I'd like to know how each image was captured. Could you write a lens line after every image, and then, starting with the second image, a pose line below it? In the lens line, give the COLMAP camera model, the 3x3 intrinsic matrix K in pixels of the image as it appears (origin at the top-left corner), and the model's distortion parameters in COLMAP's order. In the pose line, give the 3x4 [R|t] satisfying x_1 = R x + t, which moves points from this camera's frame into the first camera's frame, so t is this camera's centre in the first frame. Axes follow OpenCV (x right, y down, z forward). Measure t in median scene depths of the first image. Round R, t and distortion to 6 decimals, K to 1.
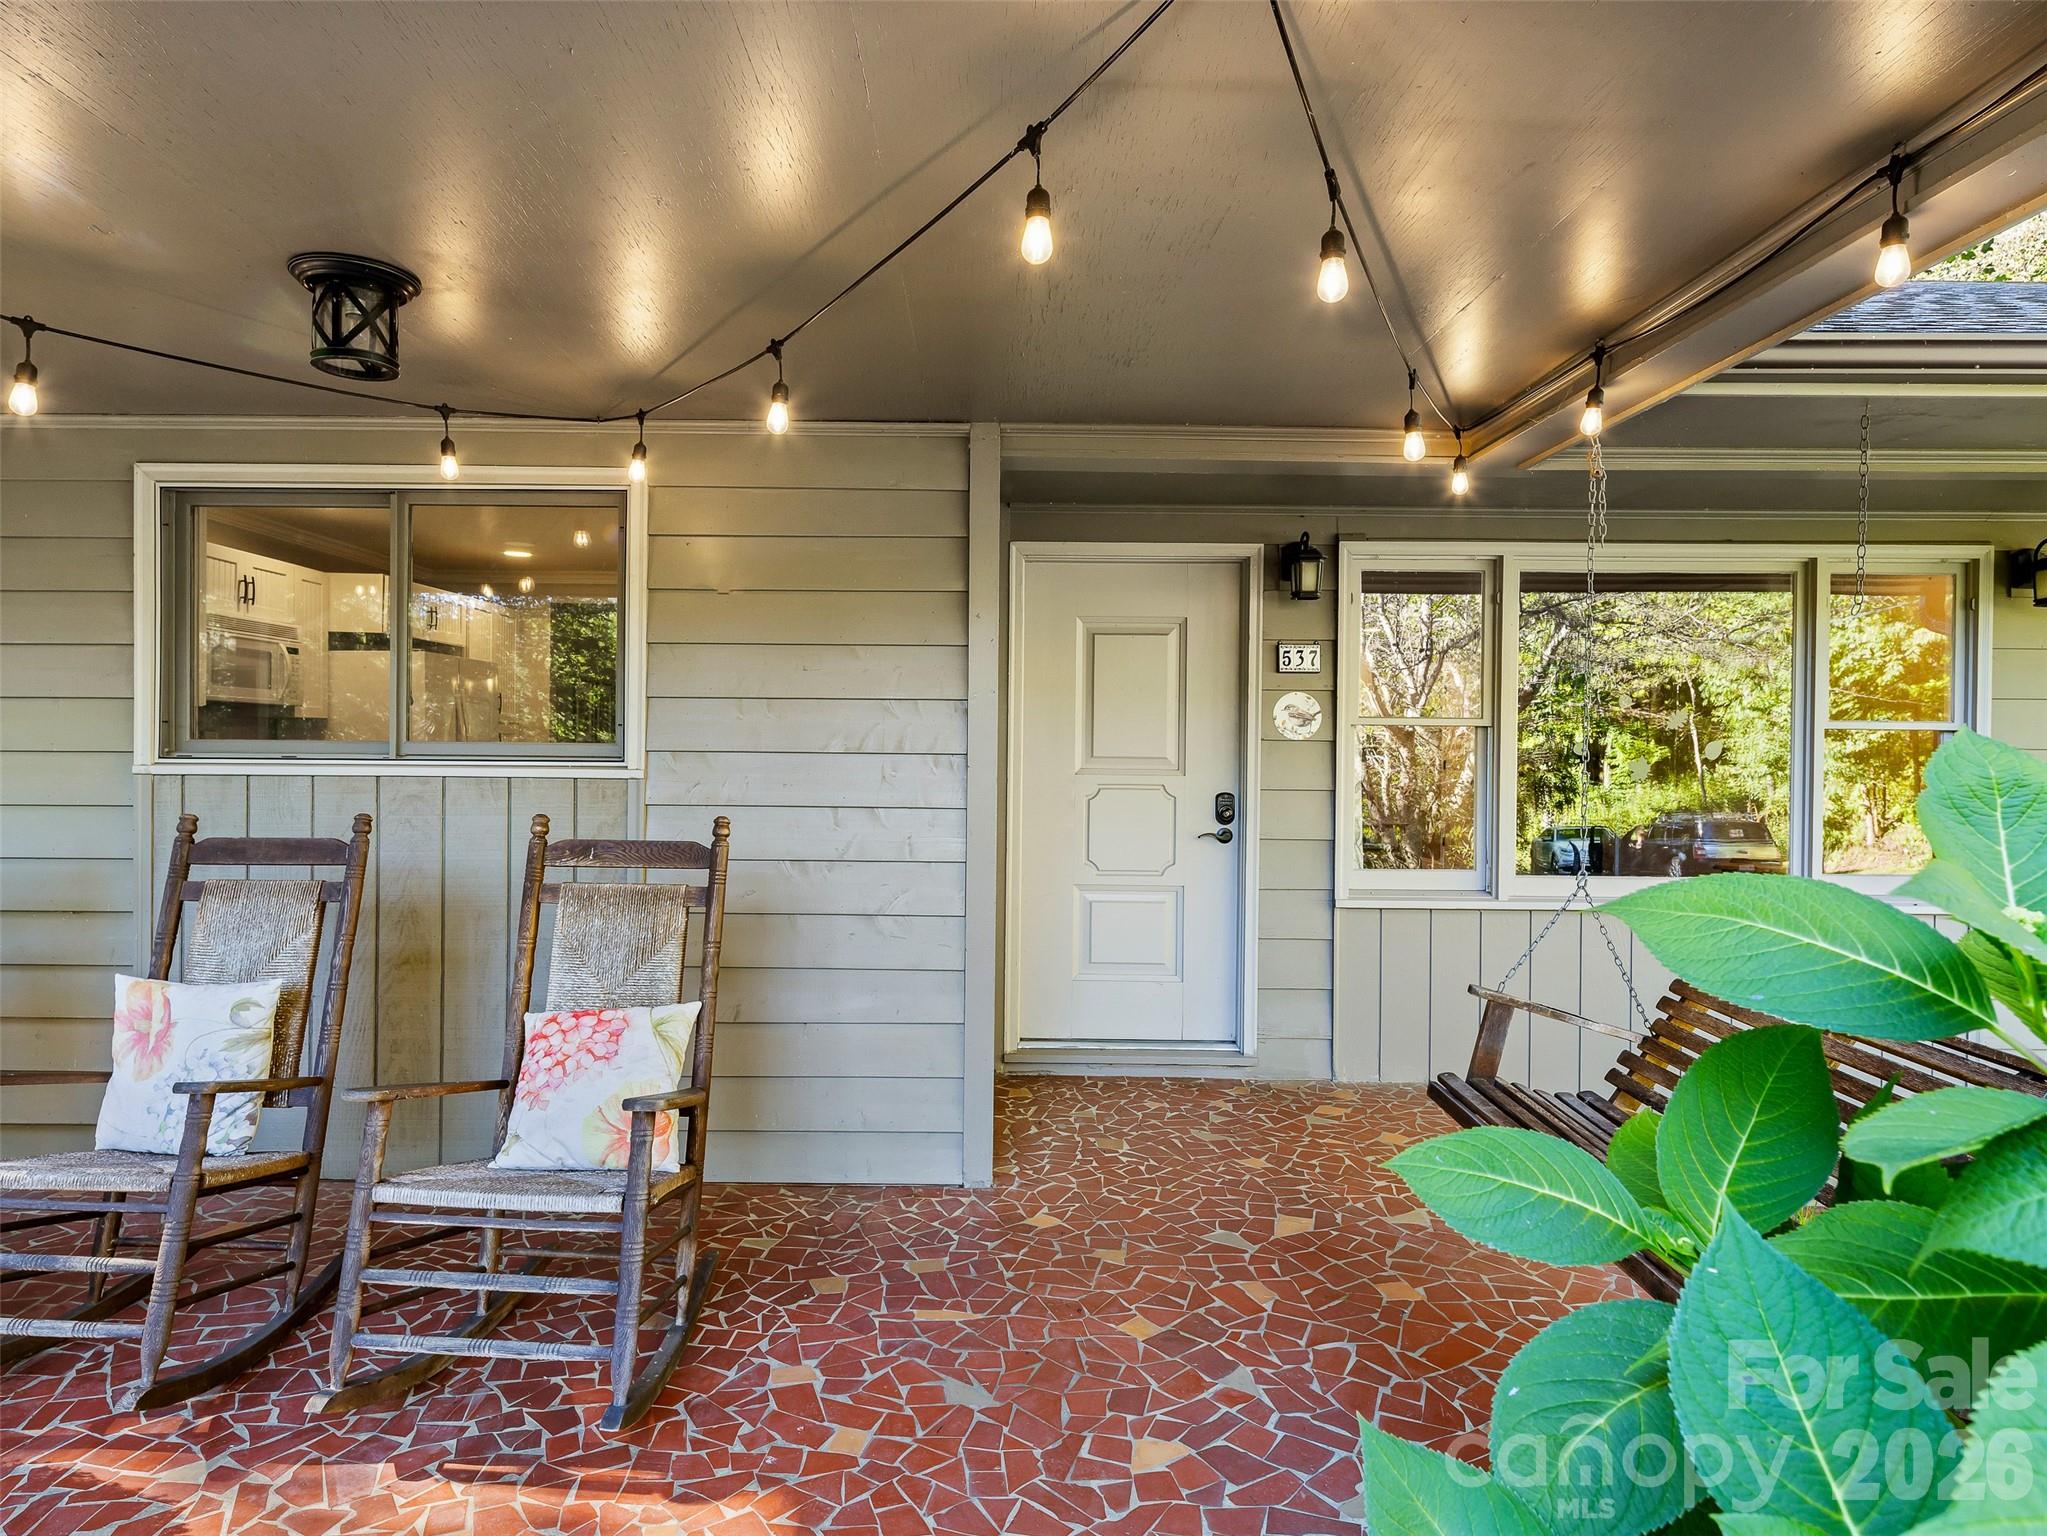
lens RADIAL K [[1118.6, 0, 1025.4], [0, 1118.6, 771.3], [0, 0, 1]] dist [0.006288, -0.006137]
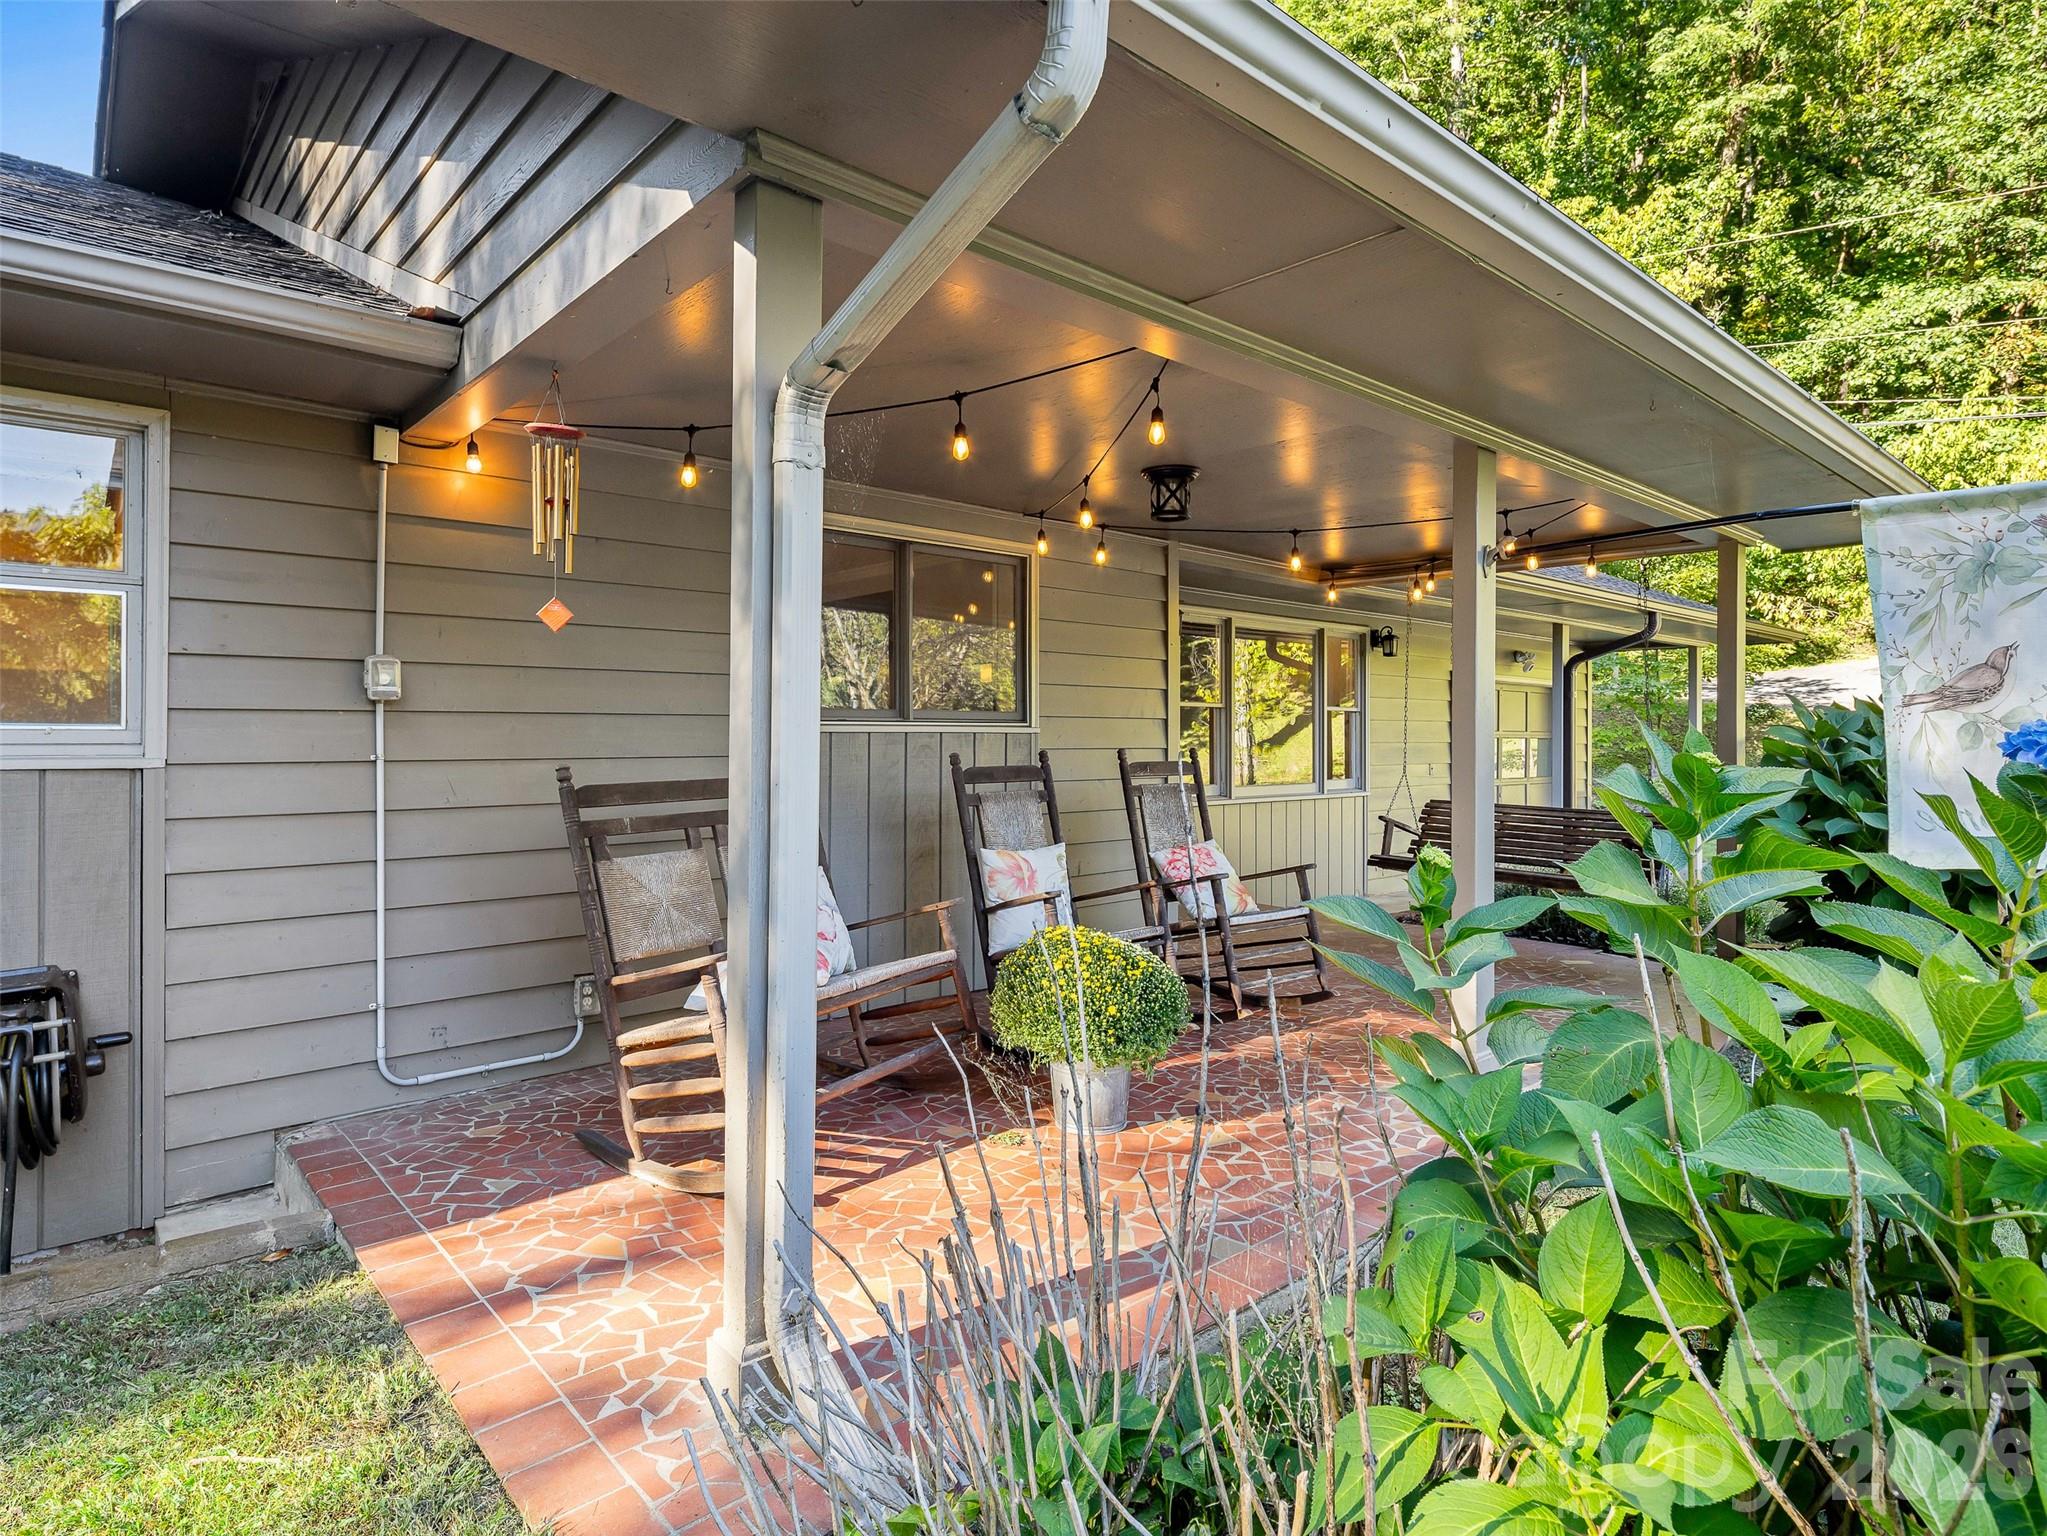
lens RADIAL K [[1118.6, 0, 1024.9], [0, 1118.6, 750.3], [0, 0, 1]] dist [0.006288, -0.006137]
pose [[0.733343, -0.013023, 0.679734, -1.482578], [0.014508, 0.999889, 0.003505, 0.025251], [-0.679704, 0.007292, 0.733450, -0.193867]]
